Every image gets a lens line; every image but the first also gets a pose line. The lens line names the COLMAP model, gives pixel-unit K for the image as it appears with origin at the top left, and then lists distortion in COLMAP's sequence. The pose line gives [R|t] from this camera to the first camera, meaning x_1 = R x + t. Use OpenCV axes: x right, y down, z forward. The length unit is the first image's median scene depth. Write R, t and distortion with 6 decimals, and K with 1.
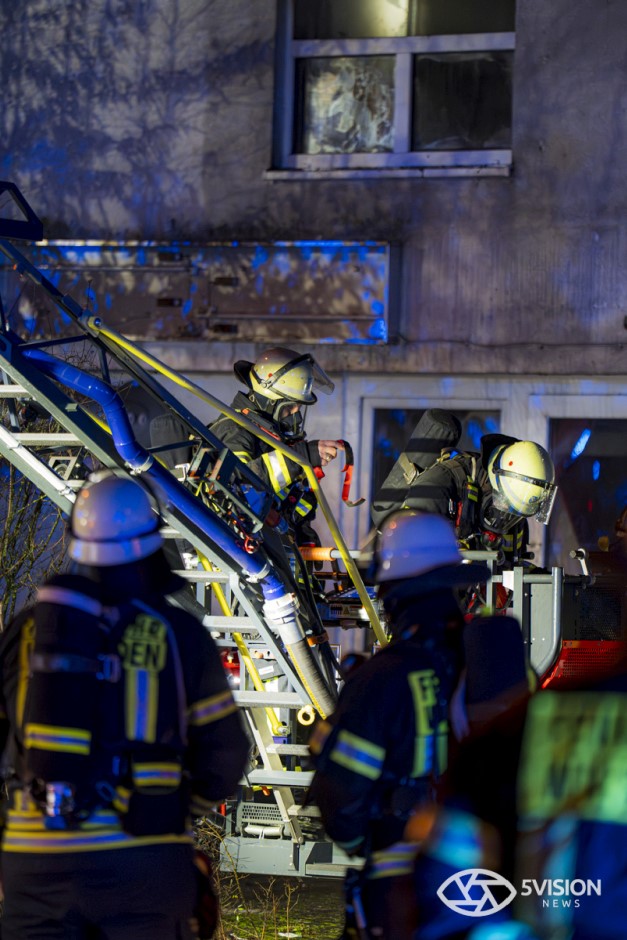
lens RADIAL K [[5244.4, 0, 313.5], [0, 5244.4, 470.0], [0, 0, 1]] dist [0.228890, -2.190137]
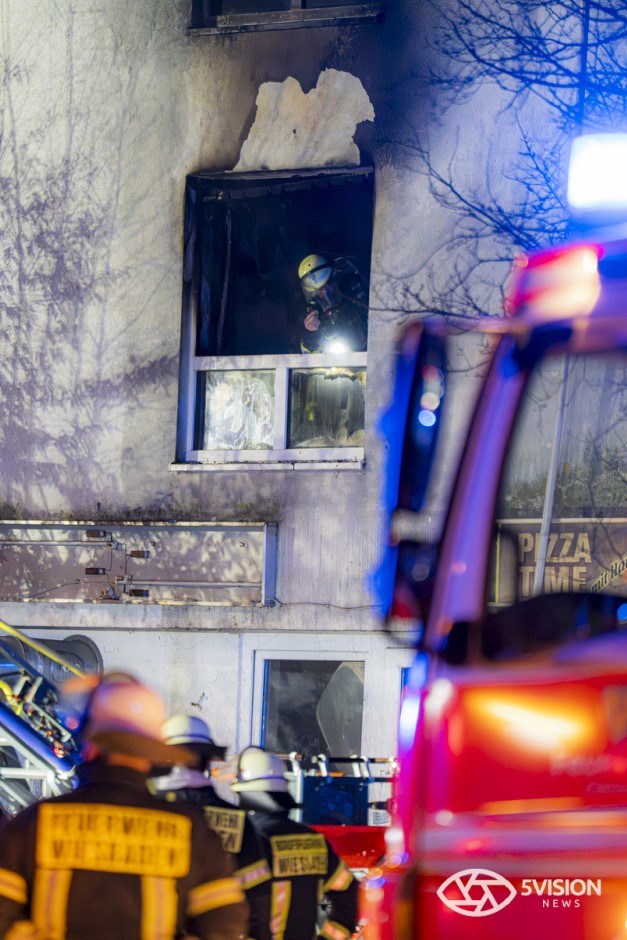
lens RADIAL K [[5584.5, 0, 313.5], [0, 5584.5, 470.0], [0, 0, 1]] dist [0.482053, -21.694290]
pose [[0.999129, 0.005073, -0.041429, 0.077713], [-0.007218, 0.998632, -0.051789, 0.011305], [0.041109, 0.052043, 0.997798, -0.290735]]
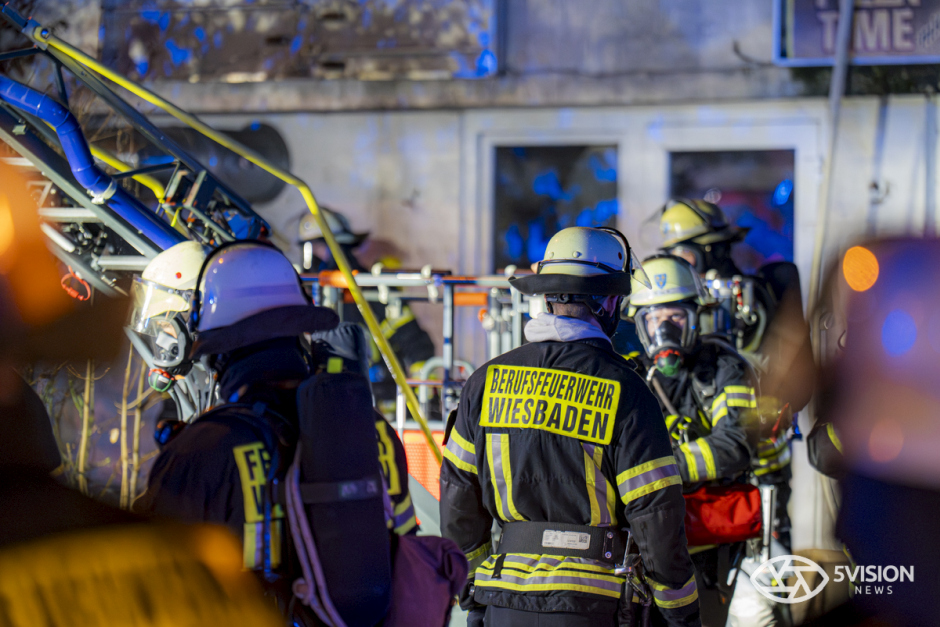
lens RADIAL K [[4708.6, 0, 470.0], [0, 4708.6, 313.5], [0, 0, 1]] dist [-0.302517, 1.947158]
pose [[0.998944, -0.021502, -0.040599, 0.042930], [0.022114, 0.999648, 0.014687, 0.006577], [0.040269, -0.015569, 0.999068, 0.135981]]
